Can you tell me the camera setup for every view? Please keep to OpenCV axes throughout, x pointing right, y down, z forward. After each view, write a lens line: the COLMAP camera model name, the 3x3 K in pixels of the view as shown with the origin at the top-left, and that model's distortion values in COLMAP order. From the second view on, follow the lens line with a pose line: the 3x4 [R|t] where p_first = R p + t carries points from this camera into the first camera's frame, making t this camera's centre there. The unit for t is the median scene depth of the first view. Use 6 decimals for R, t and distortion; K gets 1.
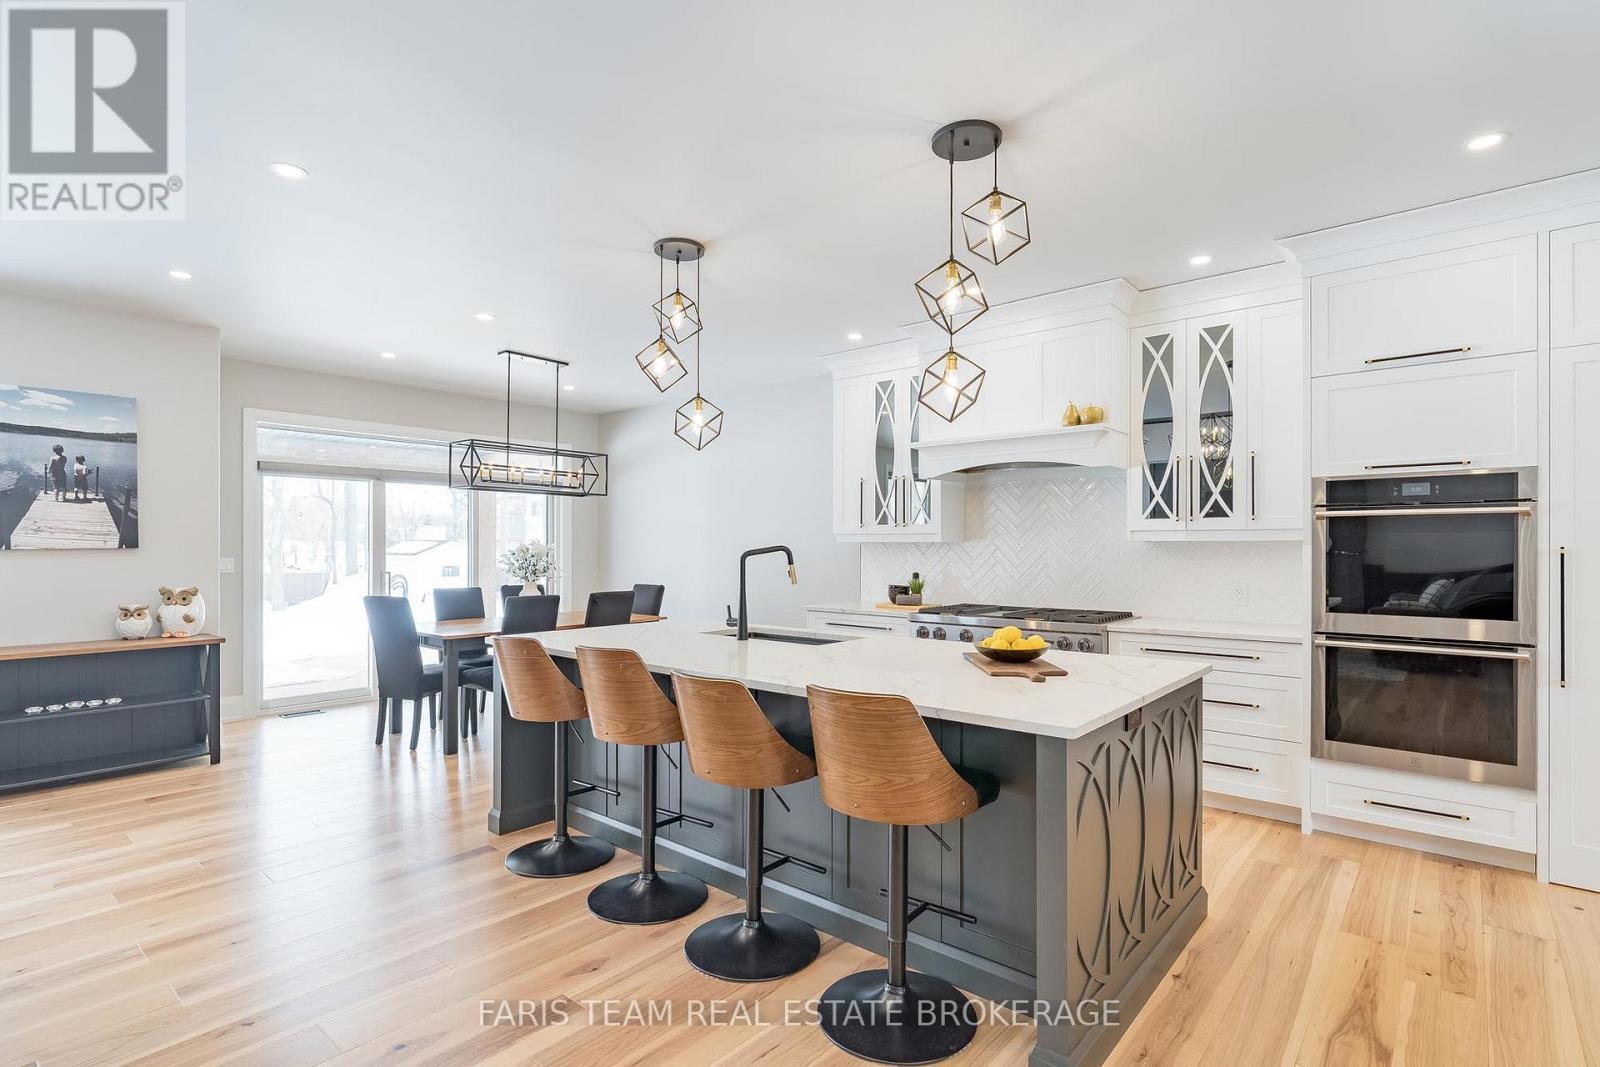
lens RADIAL K [[764.5, 0, 791.7], [0, 764.5, 546.6], [0, 0, 1]] dist [-0.014900, 0.002935]
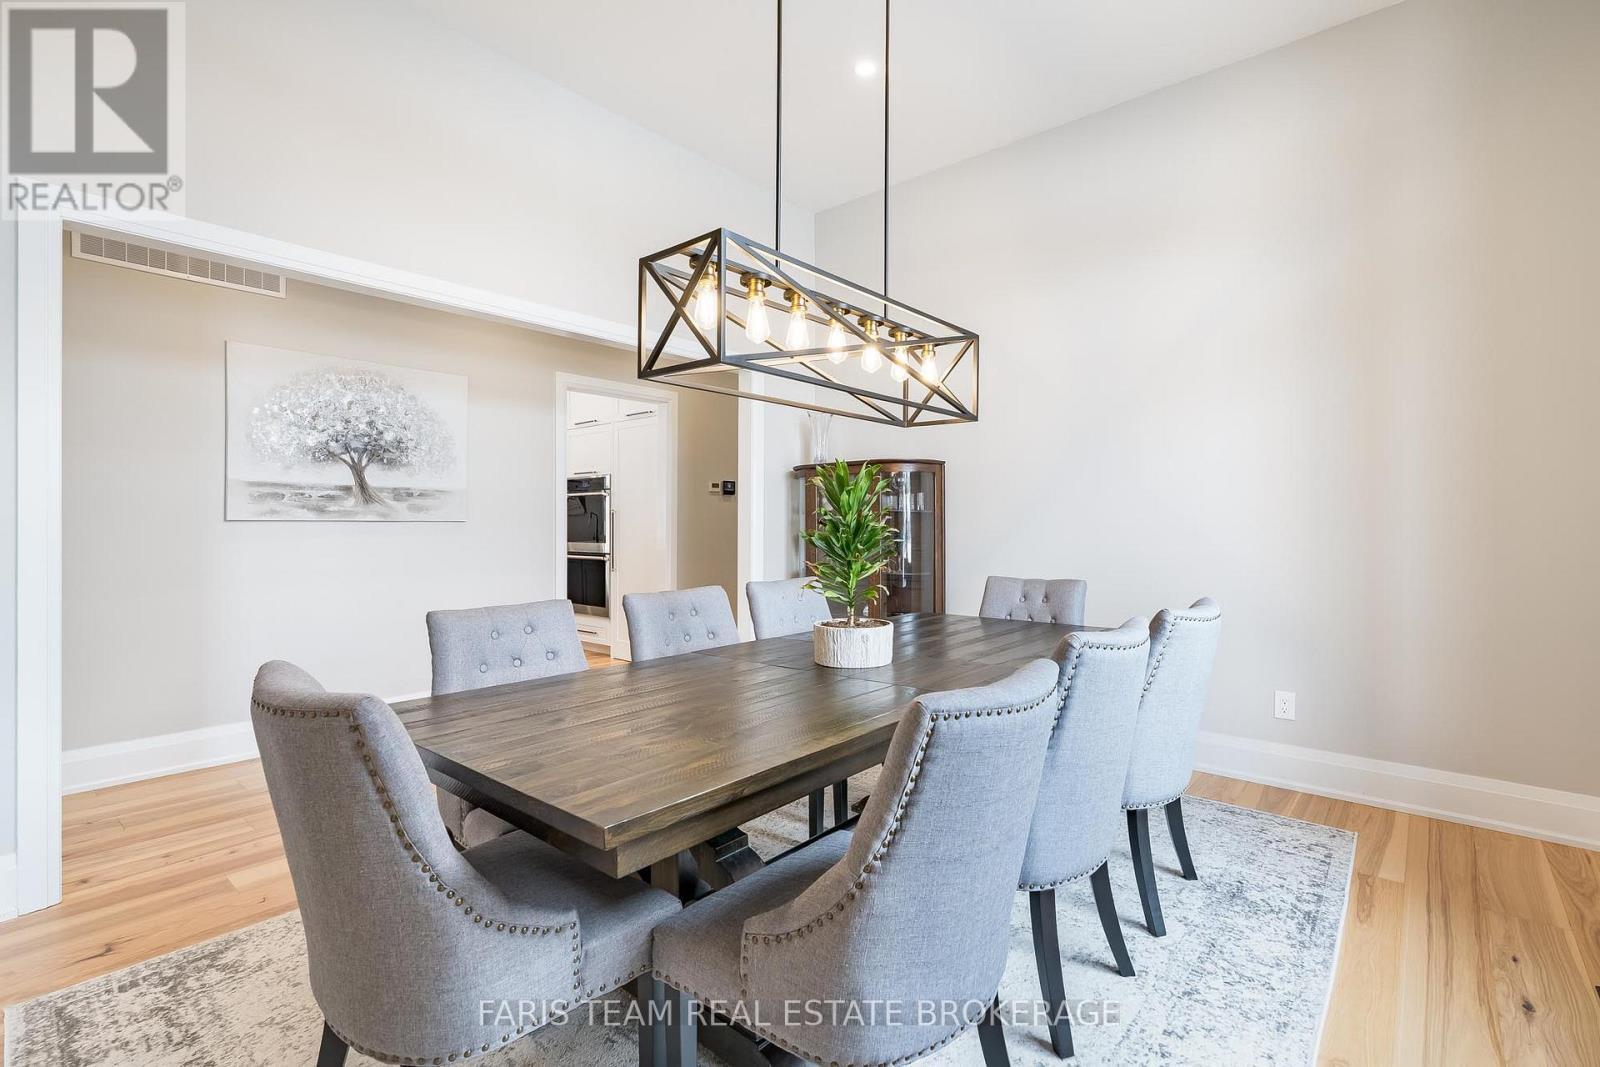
lens RADIAL K [[724.3, 0, 803.2], [0, 724.3, 530.2], [0, 0, 1]] dist [-0.004753, 0.002319]
pose [[0.999878, -0.002291, 0.015451, 1.087453], [0.002164, 0.999964, 0.008250, 0.031321], [-0.015469, -0.008216, 0.999847, -0.834887]]
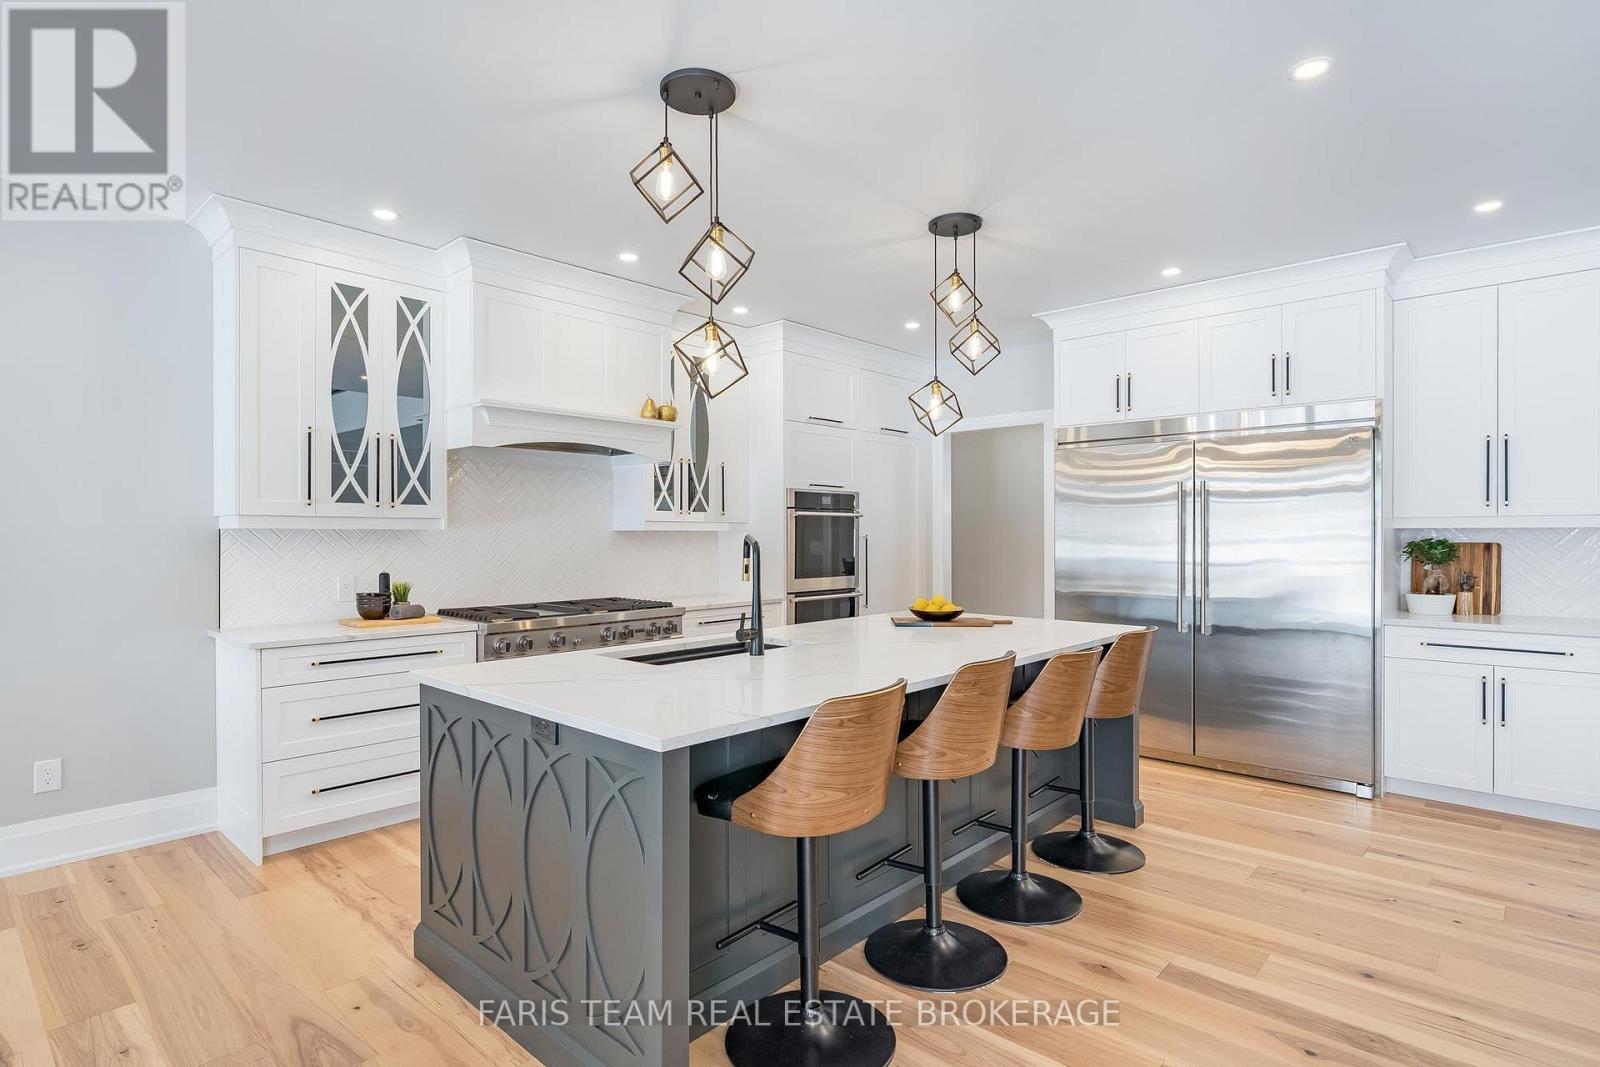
lens RADIAL K [[827.3, 0, 828.3], [0, 827.3, 542.8], [0, 0, 1]] dist [0.036220, -0.001290]
pose [[-0.006429, -0.012437, 0.999902, -0.759249], [0.000392, 0.999923, 0.012439, -0.004253], [-0.999979, 0.000472, -0.006423, 0.774774]]
